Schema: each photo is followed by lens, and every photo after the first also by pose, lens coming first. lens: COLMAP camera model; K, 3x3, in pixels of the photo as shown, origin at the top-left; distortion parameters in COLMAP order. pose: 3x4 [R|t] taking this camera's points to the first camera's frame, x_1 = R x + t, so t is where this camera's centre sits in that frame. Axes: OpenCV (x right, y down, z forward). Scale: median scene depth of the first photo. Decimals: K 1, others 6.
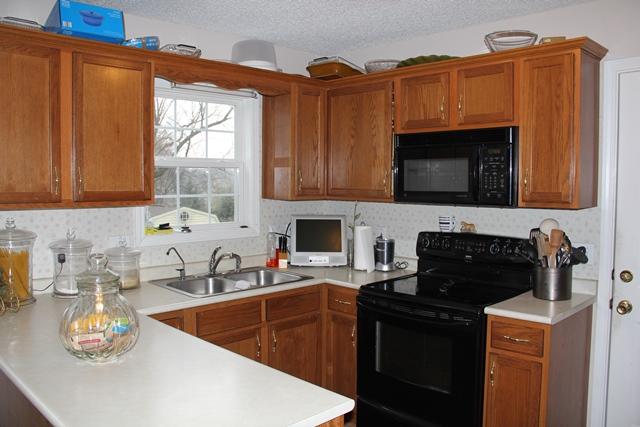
lens RADIAL K [[528.1, 0, 320.0], [0, 528.1, 213.5], [0, 0, 1]] dist [-0.174802, 0.136546]
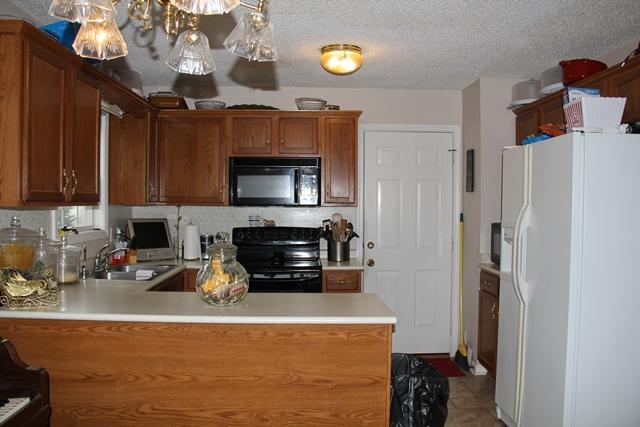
lens RADIAL K [[528.1, 0, 320.0], [0, 528.1, 213.5], [0, 0, 1]] dist [-0.174802, 0.136546]
pose [[0.688149, -0.012073, 0.725469, -0.697019], [0.036379, 0.999178, -0.017880, 0.032013], [-0.724657, 0.038696, 0.688023, -0.124336]]
